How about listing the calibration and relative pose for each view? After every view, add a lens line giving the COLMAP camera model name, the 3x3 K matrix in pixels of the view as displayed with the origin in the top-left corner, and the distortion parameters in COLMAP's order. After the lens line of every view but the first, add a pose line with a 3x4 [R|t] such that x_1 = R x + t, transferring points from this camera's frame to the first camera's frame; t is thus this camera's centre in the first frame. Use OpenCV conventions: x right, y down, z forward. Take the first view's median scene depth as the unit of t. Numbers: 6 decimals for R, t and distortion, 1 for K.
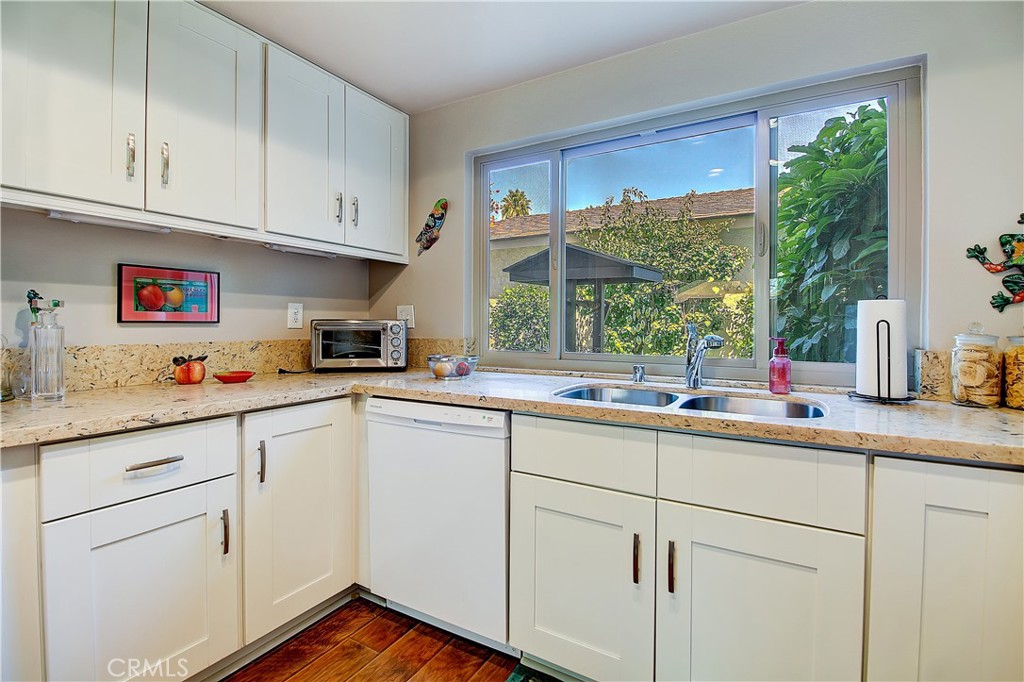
lens RADIAL K [[472.4, 0, 516.2], [0, 472.4, 325.8], [0, 0, 1]] dist [-0.002628, -0.011447]
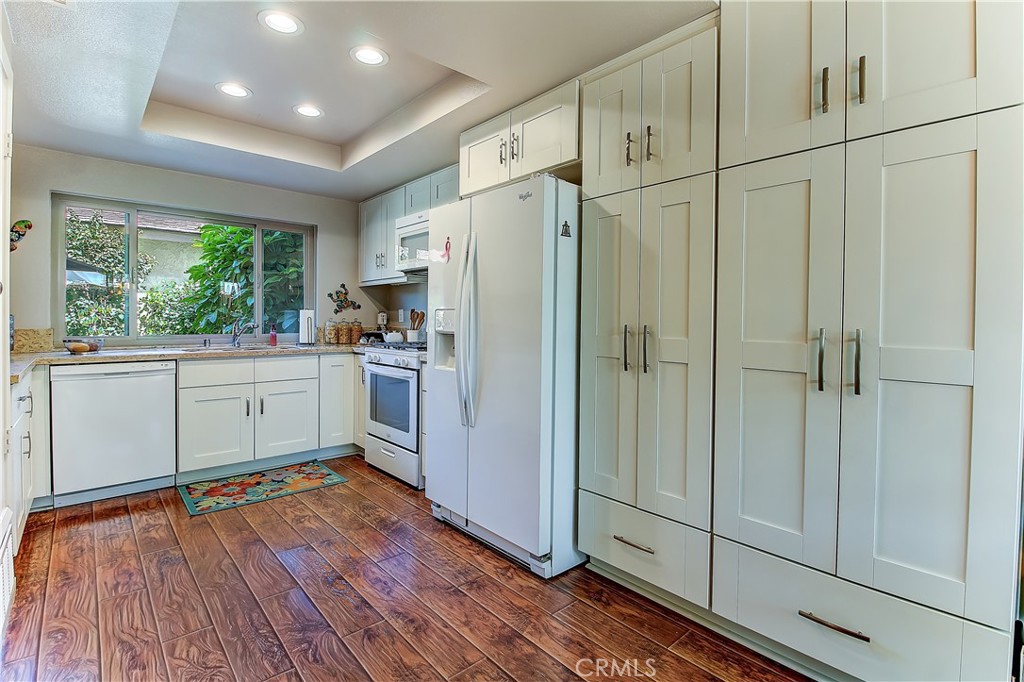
lens RADIAL K [[472.4, 0, 510.4], [0, 472.4, 325.8], [0, 0, 1]] dist [-0.002628, -0.011447]
pose [[0.302423, -0.014842, 0.953058, -1.301514], [-0.000301, 0.999877, 0.015666, -0.002576], [-0.953174, -0.005024, 0.302381, -0.864493]]
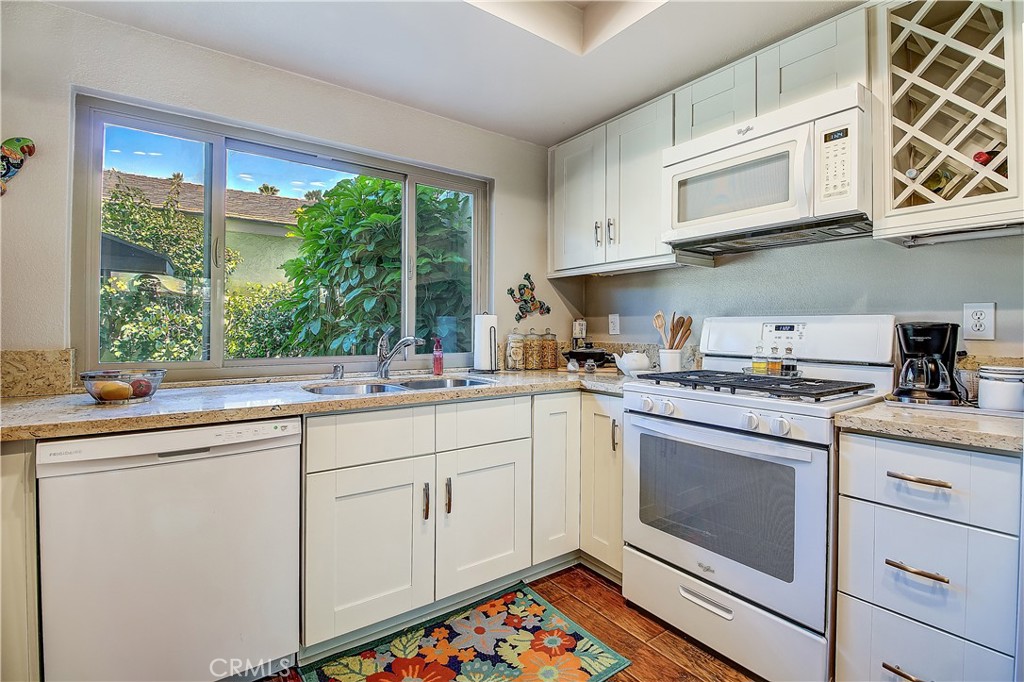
lens RADIAL K [[472.4, 0, 518.0], [0, 472.4, 328.4], [0, 0, 1]] dist [-0.002628, -0.011447]
pose [[0.395172, -0.000655, 0.918607, -0.638739], [0.000718, 1.000000, 0.000404, -0.004546], [-0.918607, 0.000500, 0.395172, 0.155515]]
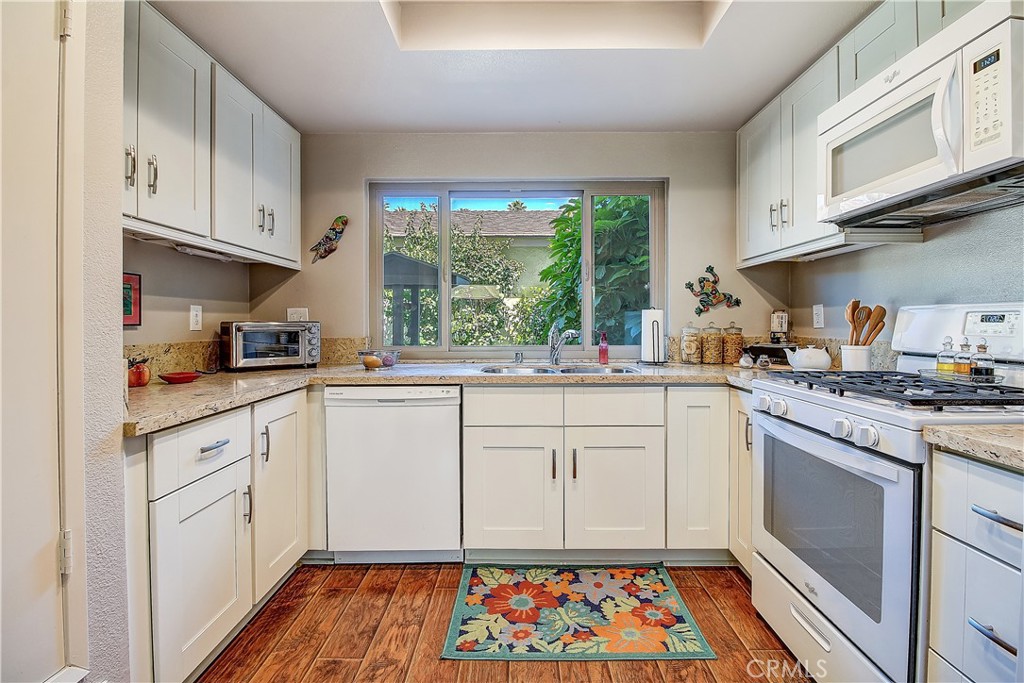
lens RADIAL K [[472.4, 0, 518.9], [0, 472.4, 326.4], [0, 0, 1]] dist [-0.002628, -0.011447]
pose [[0.864416, -0.010169, 0.502674, -0.492562], [0.009341, 0.999948, 0.004165, -0.001691], [-0.502690, 0.001095, 0.864466, -0.275278]]
